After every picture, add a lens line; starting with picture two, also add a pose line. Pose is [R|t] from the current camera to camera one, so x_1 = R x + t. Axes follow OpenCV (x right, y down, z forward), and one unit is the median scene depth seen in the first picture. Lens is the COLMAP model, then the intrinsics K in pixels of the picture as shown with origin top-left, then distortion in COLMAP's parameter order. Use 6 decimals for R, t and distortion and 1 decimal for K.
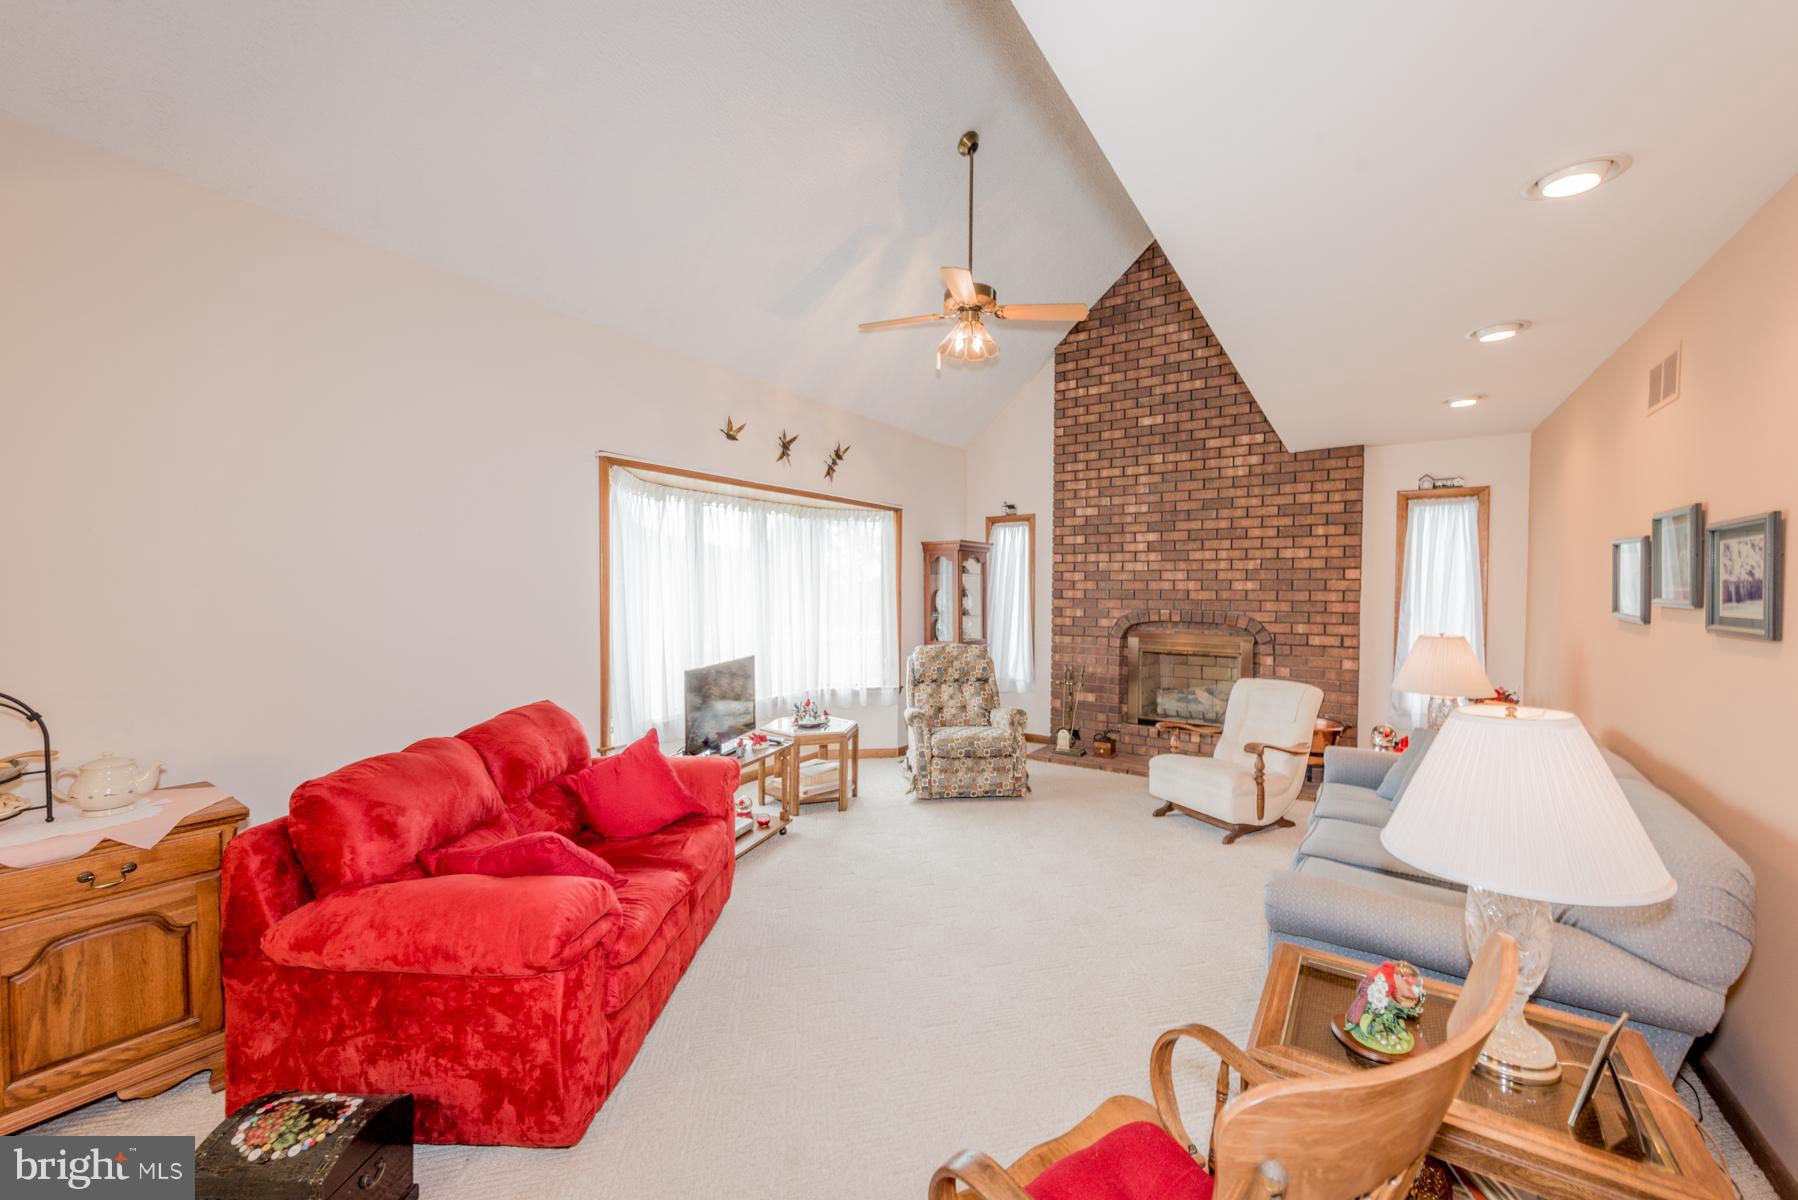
lens RADIAL K [[703.5, 0, 897.8], [0, 703.5, 608.6], [0, 0, 1]] dist [-0.001521, -0.000823]
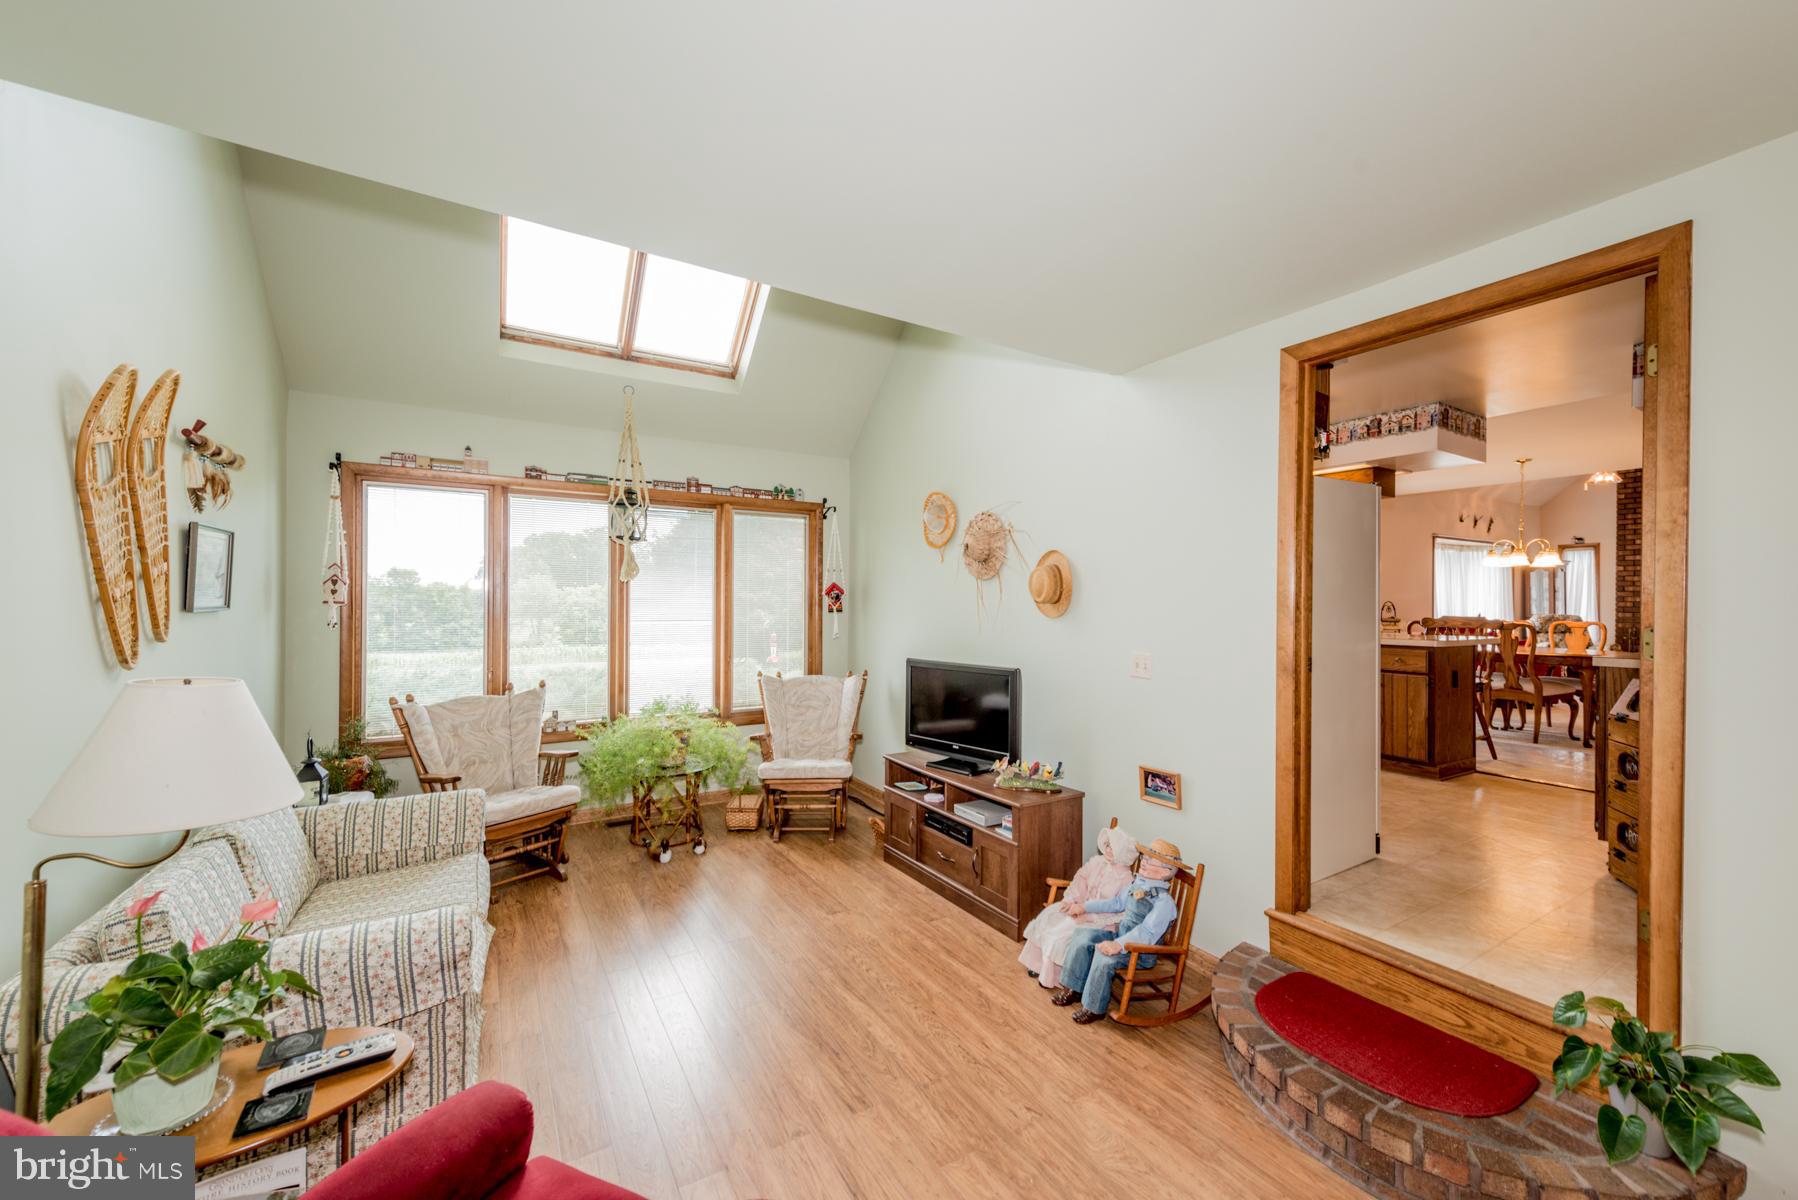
lens RADIAL K [[703.5, 0, 895.8], [0, 703.5, 605.1], [0, 0, 1]] dist [-0.001521, -0.000823]
pose [[0.901285, 0.000539, -0.433227, -0.723897], [-0.010725, 0.999720, -0.021069, 0.085892], [0.433095, 0.023636, 0.901038, -1.524939]]
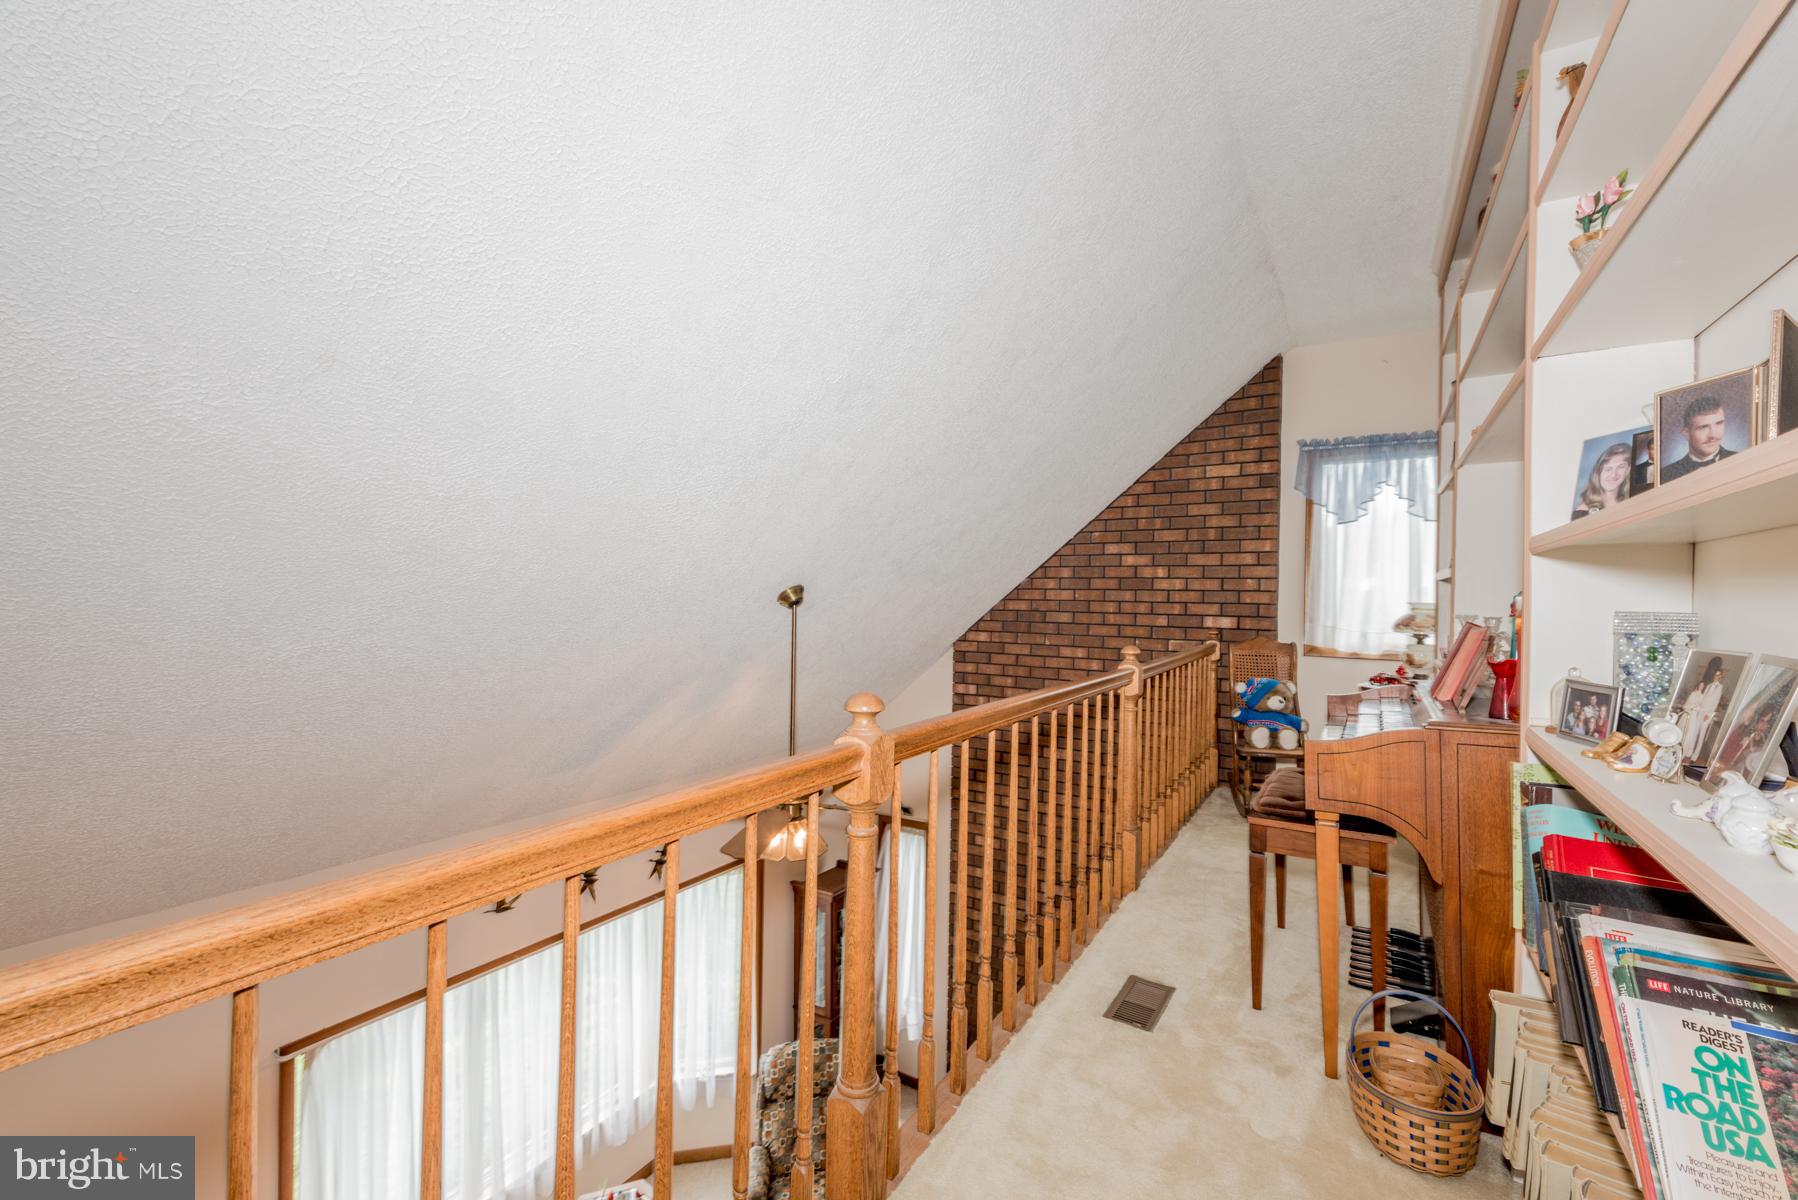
lens RADIAL K [[748.3, 0, 900.2], [0, 748.3, 599.2], [0, 0, 1]] dist [0.000067, 0.000015]
pose [[0.999150, 0.010980, 0.039740, 0.137082], [-0.009894, 0.999575, -0.027415, -0.449209], [-0.040025, 0.026999, 0.998834, 0.097314]]
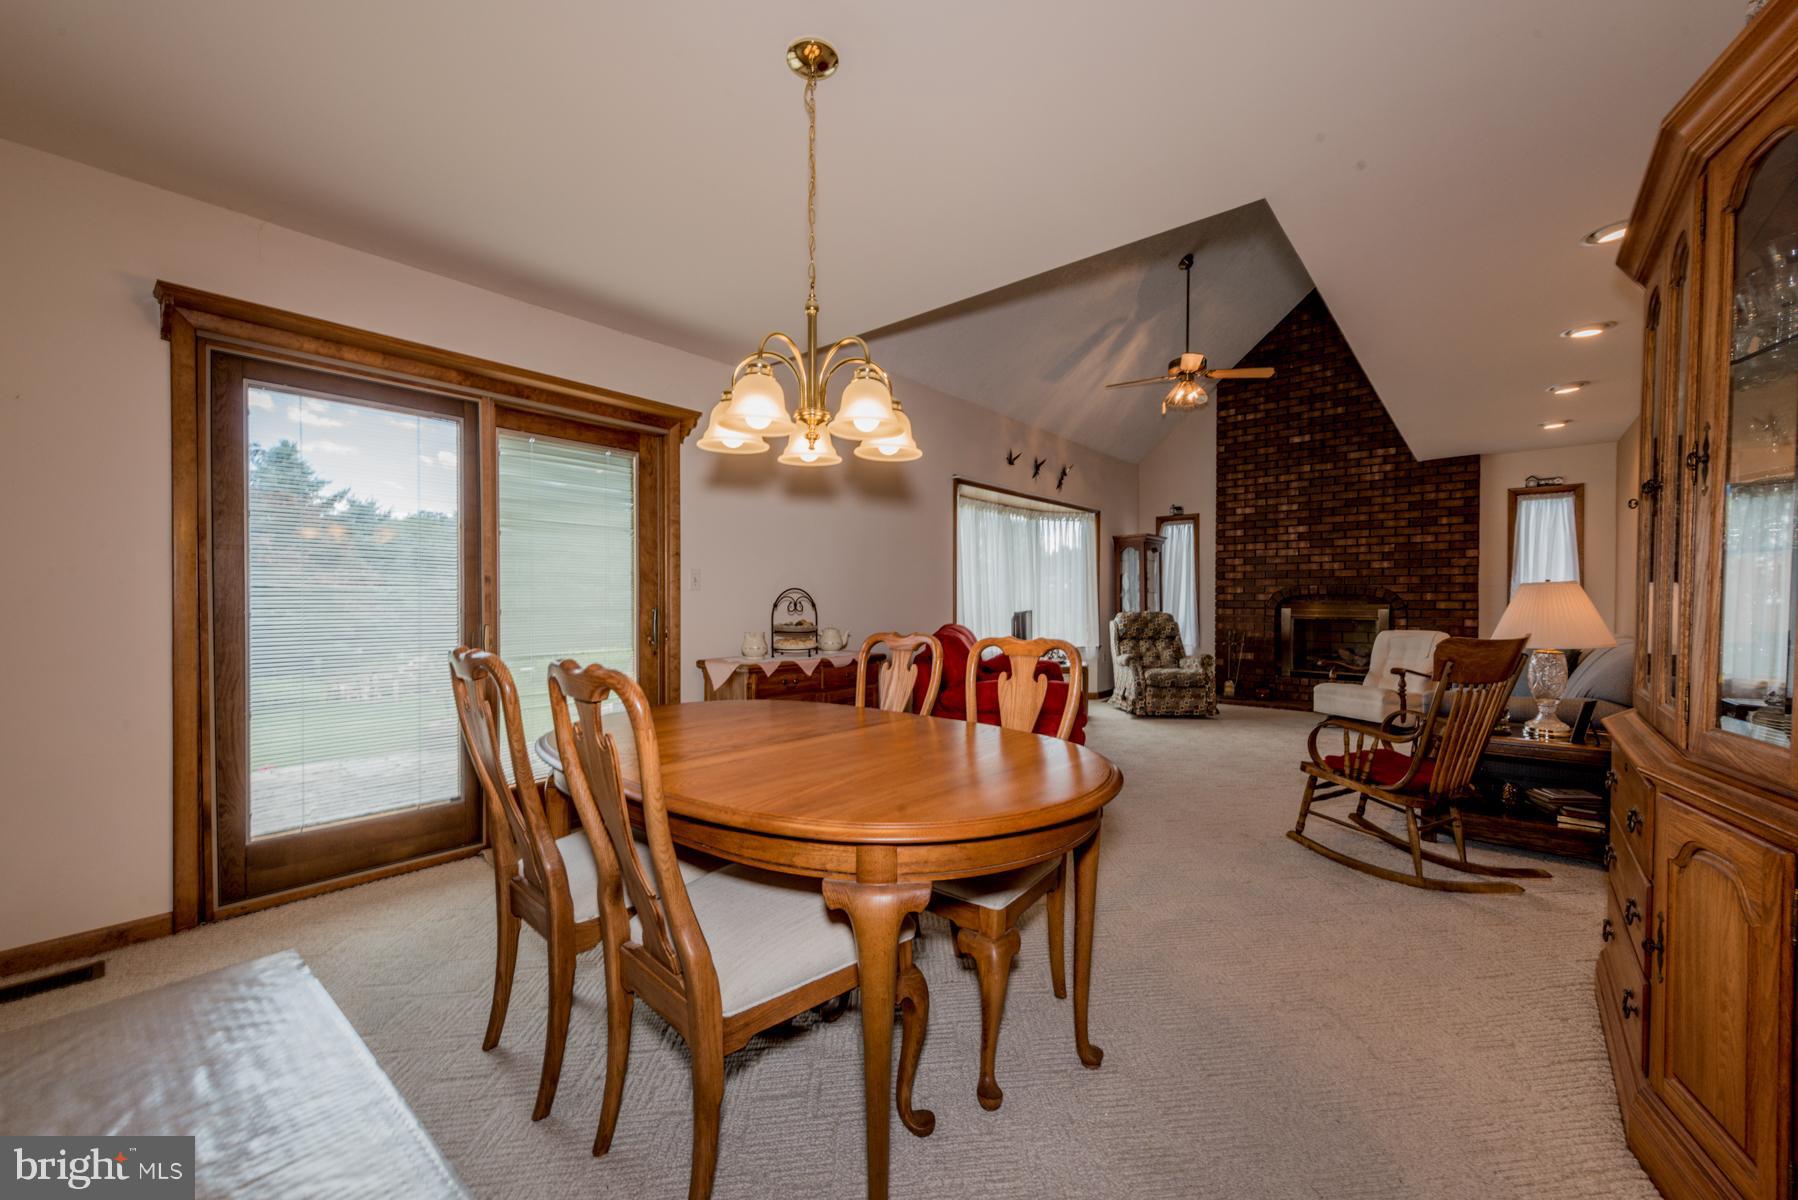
lens RADIAL K [[703.5, 0, 891.5], [0, 703.5, 608.8], [0, 0, 1]] dist [-0.001521, -0.000823]
pose [[0.992913, -0.003088, -0.118799, -0.241768], [0.001190, 0.999870, -0.016050, 0.066362], [0.118833, 0.015795, 0.992789, -0.379412]]
